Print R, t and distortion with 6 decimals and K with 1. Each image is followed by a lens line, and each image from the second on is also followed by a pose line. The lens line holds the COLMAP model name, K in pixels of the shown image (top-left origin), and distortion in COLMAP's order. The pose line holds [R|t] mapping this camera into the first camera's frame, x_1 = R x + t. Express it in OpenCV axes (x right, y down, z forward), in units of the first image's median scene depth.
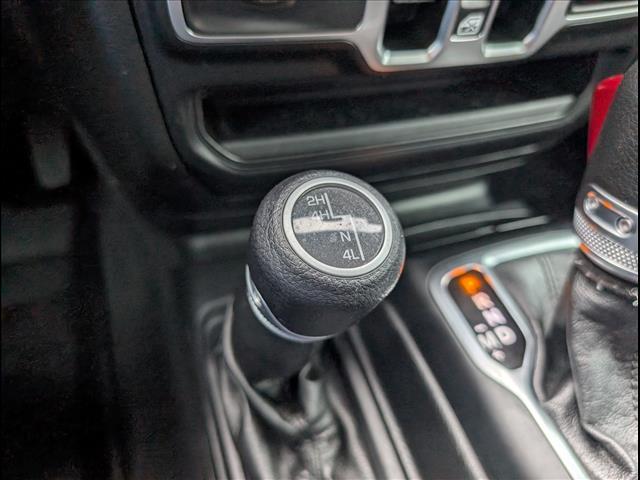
lens RADIAL K [[517.1, 0, 320.0], [0, 517.1, 240.0], [0, 0, 1]] dist [0.009612, -0.004315]
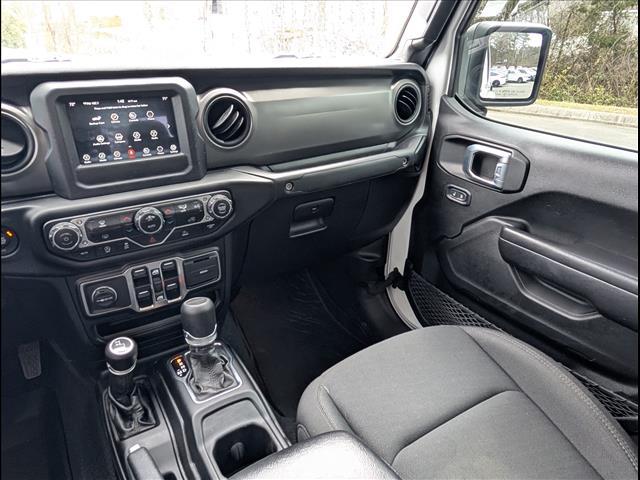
lens RADIAL K [[446.9, 0, 320.0], [0, 446.9, 240.0], [0, 0, 1]] dist [0.001299, -0.002525]
pose [[0.968023, -0.158795, 0.194203, 0.866067], [0.216889, 0.918786, -0.329834, 0.625462], [-0.126055, 0.361408, 0.923848, -2.628454]]
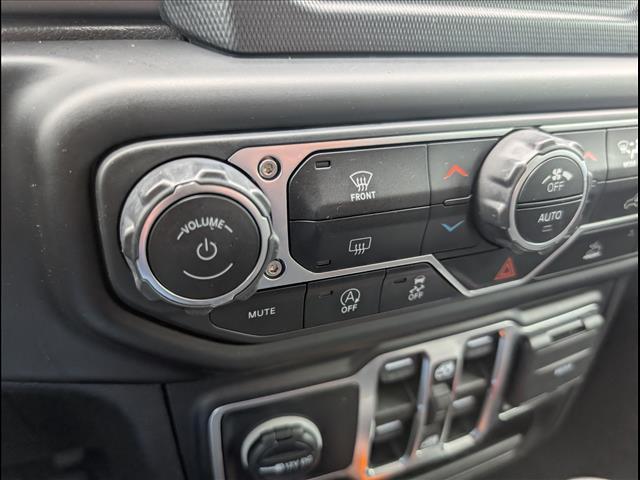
lens RADIAL K [[517.1, 0, 320.0], [0, 517.1, 240.0], [0, 0, 1]] dist [0.009612, -0.004315]
pose [[0.997474, -0.057212, 0.042090, -0.022976], [0.067655, 0.945732, -0.317826, -0.462765], [-0.021623, 0.319871, 0.947214, -0.412148]]
